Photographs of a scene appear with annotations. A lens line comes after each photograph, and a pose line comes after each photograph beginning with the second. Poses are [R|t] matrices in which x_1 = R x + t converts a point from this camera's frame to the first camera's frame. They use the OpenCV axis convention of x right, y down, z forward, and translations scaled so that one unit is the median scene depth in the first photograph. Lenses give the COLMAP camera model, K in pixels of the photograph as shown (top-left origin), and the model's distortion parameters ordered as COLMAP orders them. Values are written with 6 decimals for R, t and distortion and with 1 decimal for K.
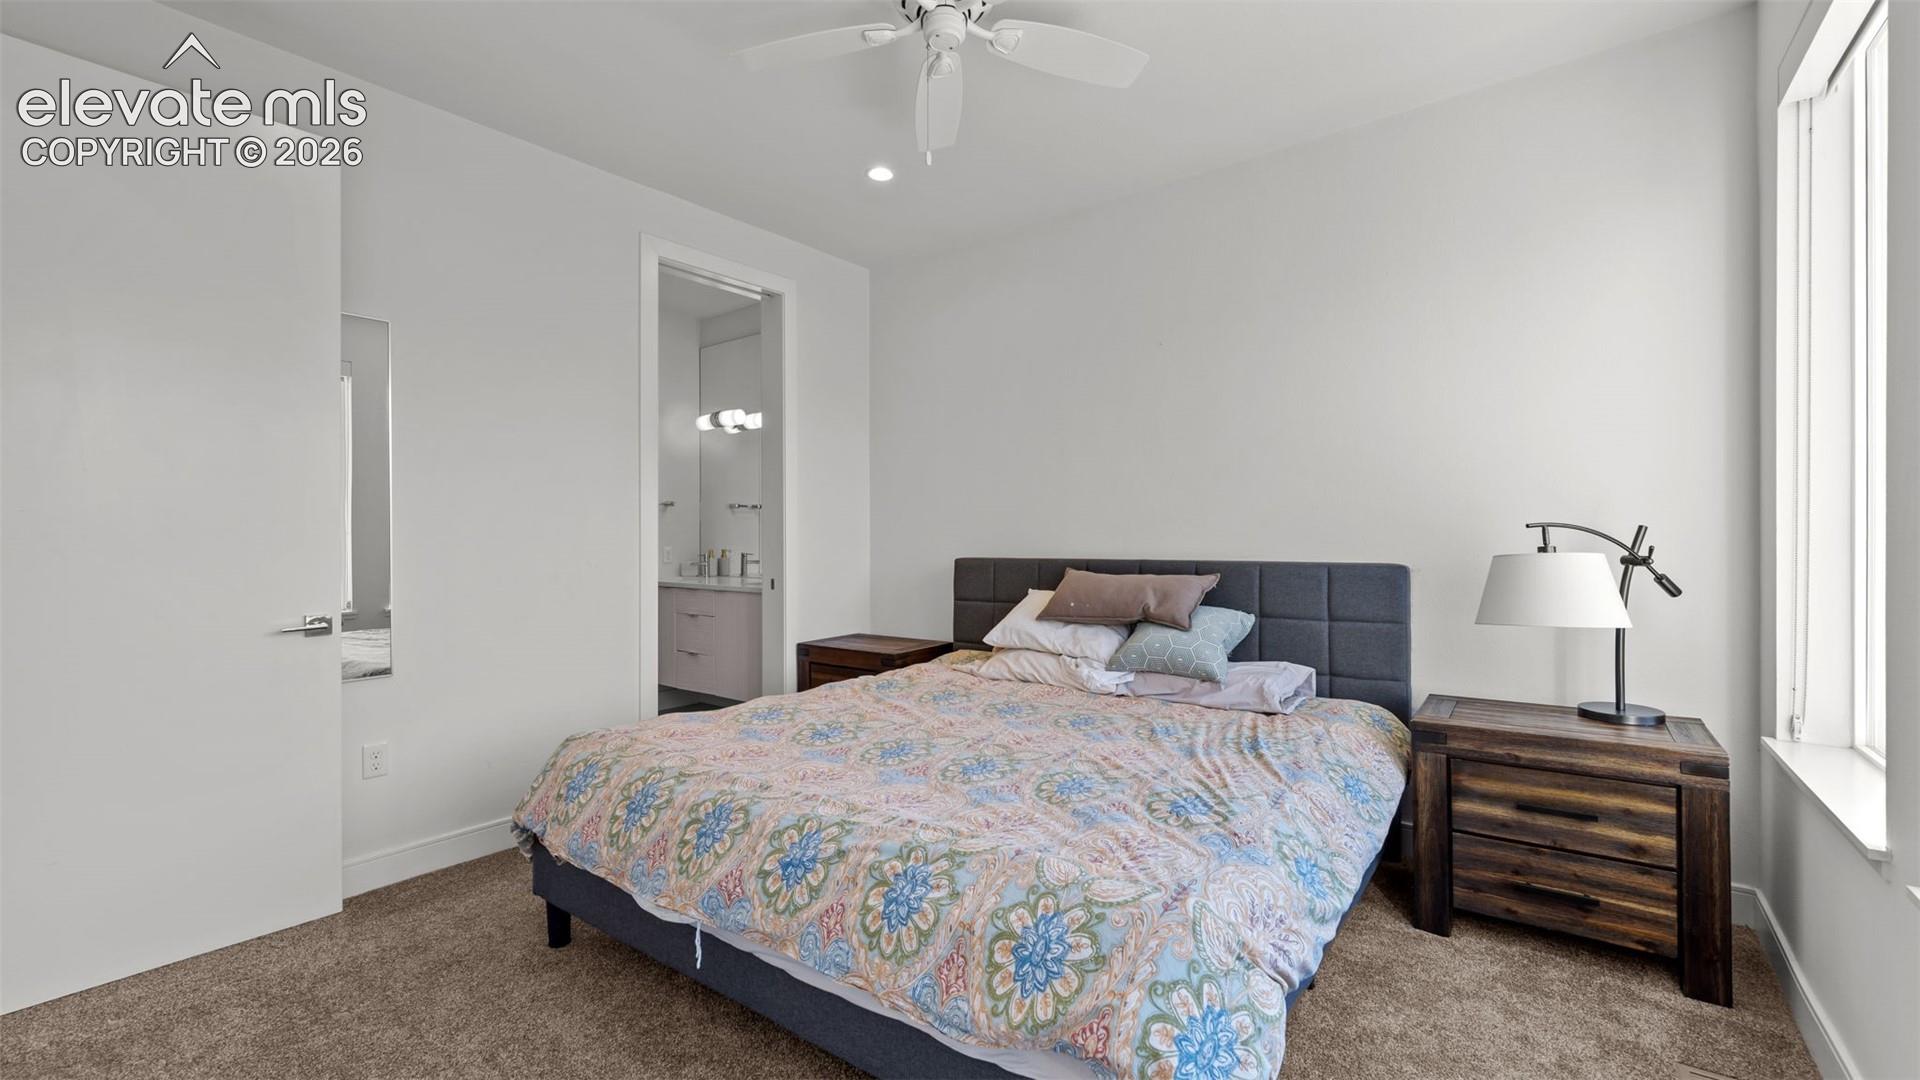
lens RADIAL K [[778.6, 0, 973.5], [0, 778.6, 558.2], [0, 0, 1]] dist [-0.000403, -0.000720]
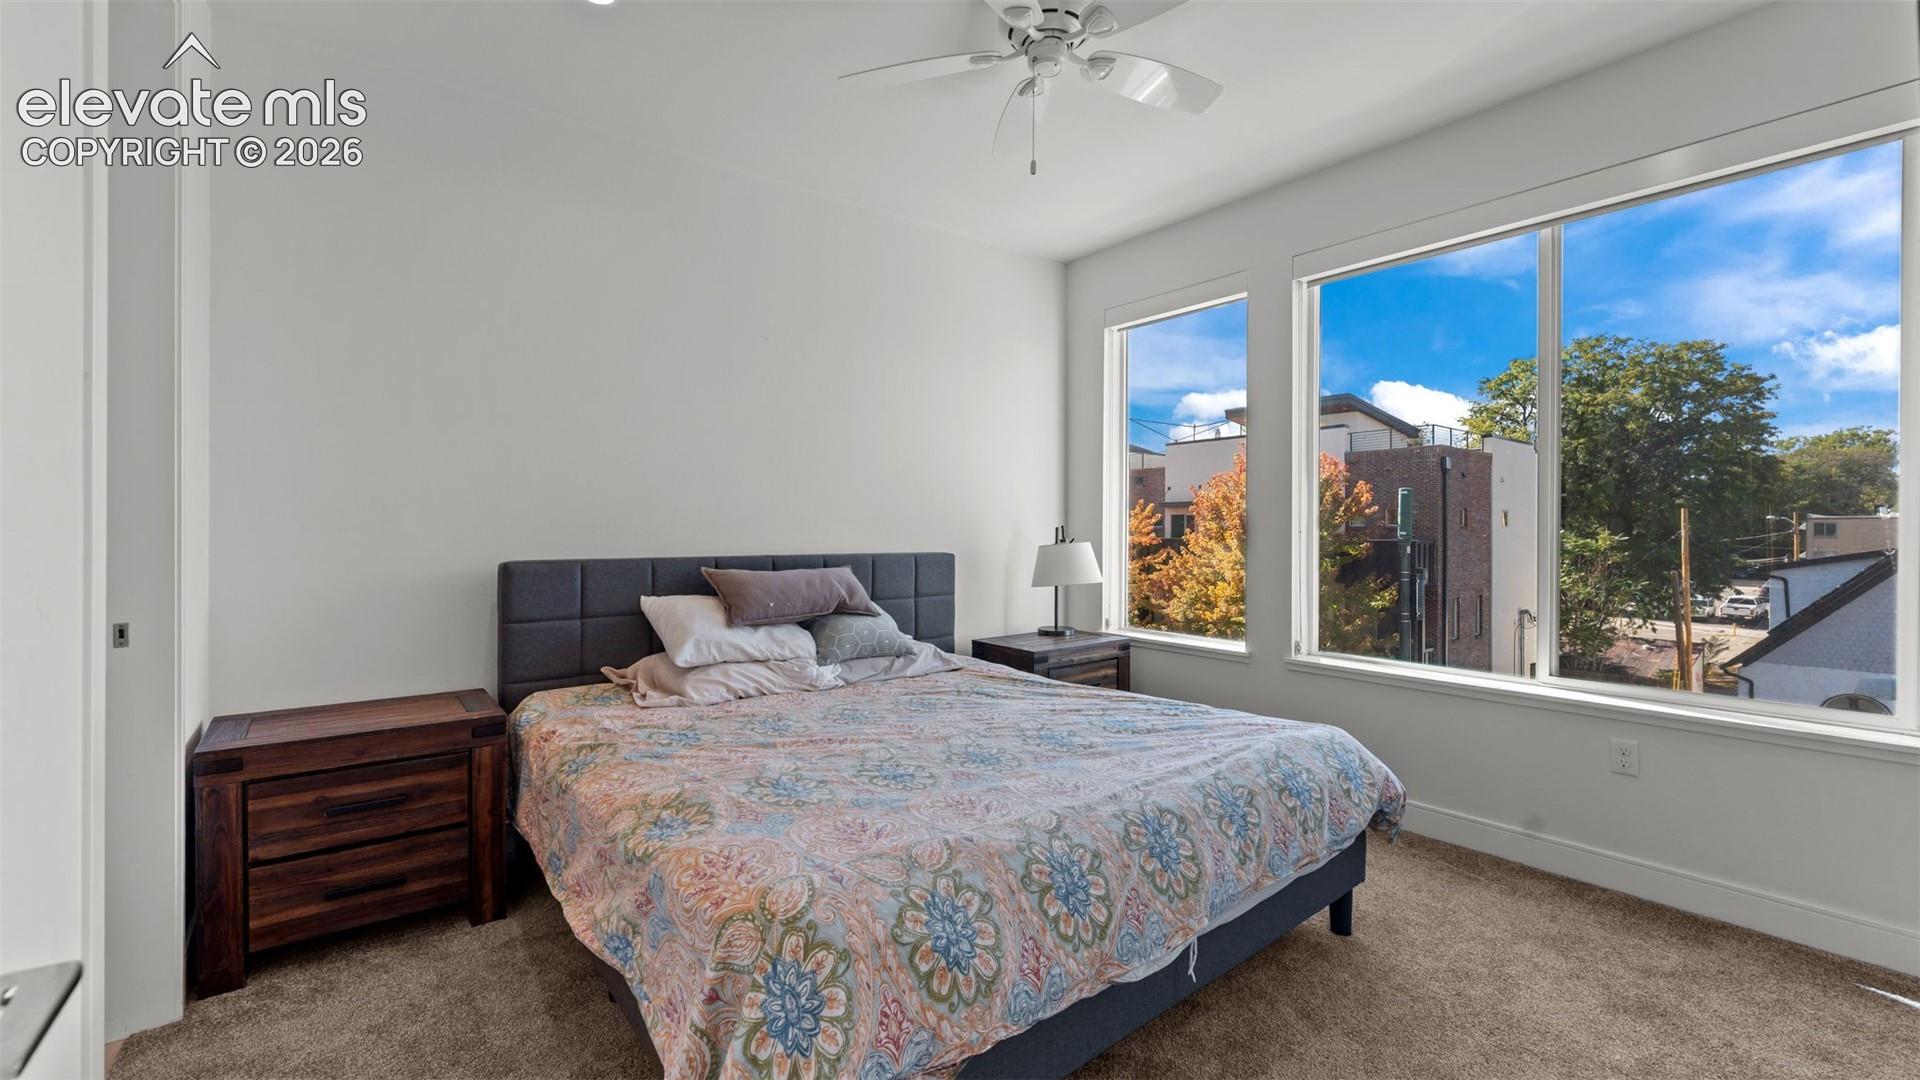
lens RADIAL K [[778.6, 0, 970.7], [0, 778.6, 528.1], [0, 0, 1]] dist [-0.000403, -0.000720]
pose [[0.261004, 0.009910, 0.965287, -0.922525], [0.027262, 0.999473, -0.017633, -0.010383], [-0.964953, 0.030918, 0.260596, 0.695645]]
